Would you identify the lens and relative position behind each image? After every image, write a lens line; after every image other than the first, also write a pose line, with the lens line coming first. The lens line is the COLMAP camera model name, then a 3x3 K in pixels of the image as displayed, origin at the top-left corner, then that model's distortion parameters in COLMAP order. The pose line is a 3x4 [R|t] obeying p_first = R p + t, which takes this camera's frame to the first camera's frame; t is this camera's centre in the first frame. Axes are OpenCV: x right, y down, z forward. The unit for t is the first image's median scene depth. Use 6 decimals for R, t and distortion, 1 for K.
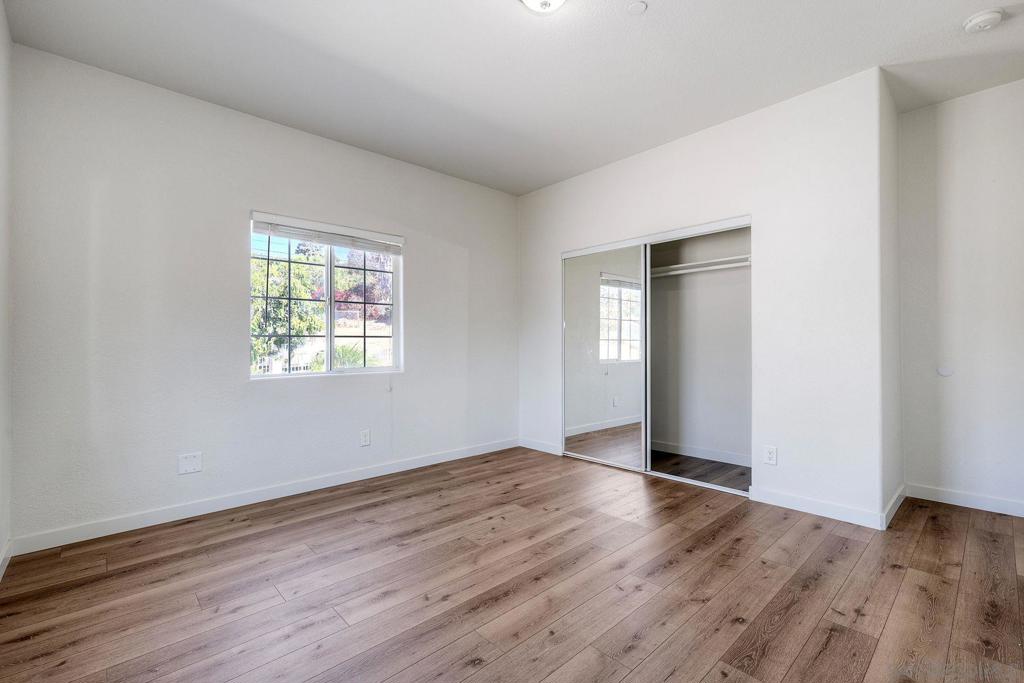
lens RADIAL K [[456.9, 0, 517.2], [0, 456.9, 344.8], [0, 0, 1]] dist [0.004164, 0.000483]
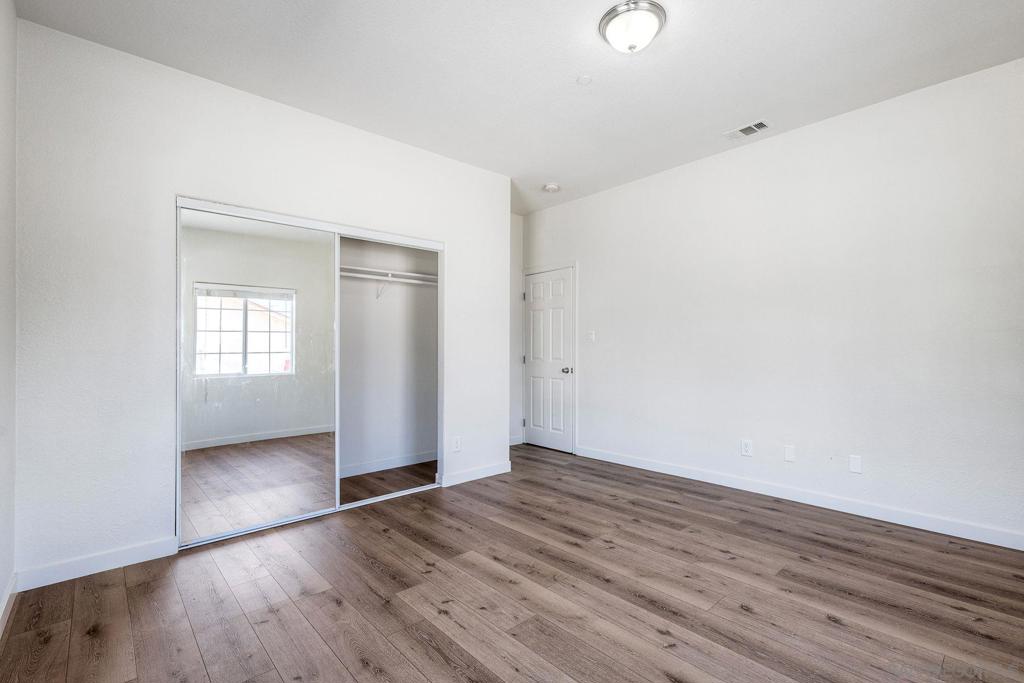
lens RADIAL K [[456.9, 0, 532.6], [0, 456.9, 350.8], [0, 0, 1]] dist [0.004164, 0.000483]
pose [[-0.000532, 0.004644, 0.999989, -0.671835], [0.008490, 0.999953, -0.004639, -0.001752], [-0.999964, 0.008488, -0.000572, 0.792468]]
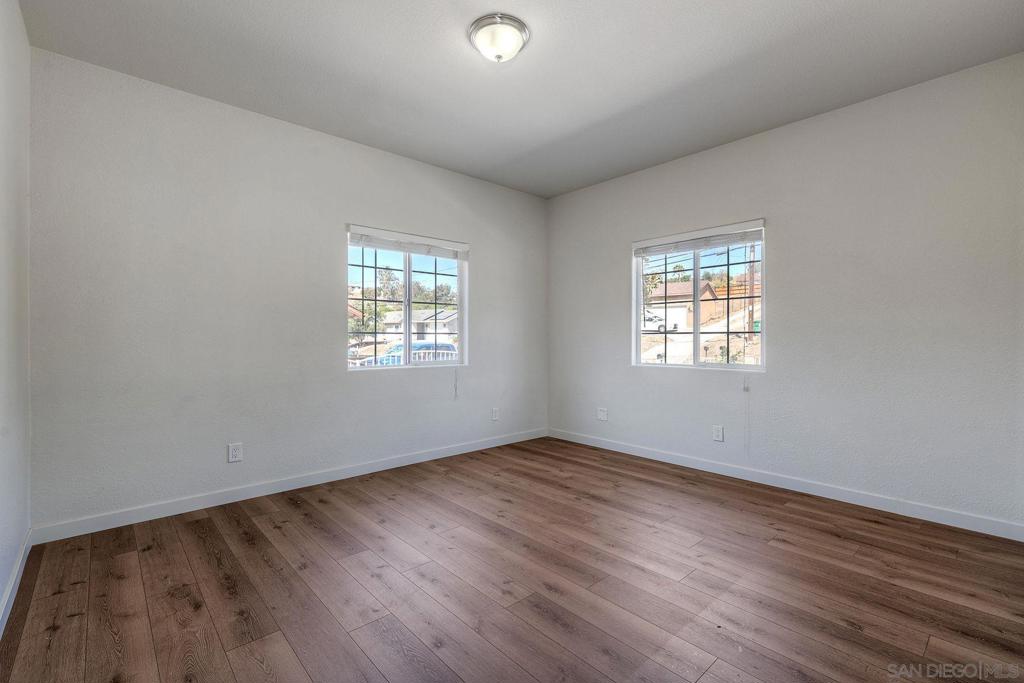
lens RADIAL K [[456.9, 0, 516.3], [0, 456.9, 339.4], [0, 0, 1]] dist [0.004164, 0.000483]
pose [[-0.028234, 0.004775, -0.999590, 0.807320], [-0.002081, 0.999986, 0.004836, -0.007637], [0.999599, 0.002217, -0.028223, 0.684913]]
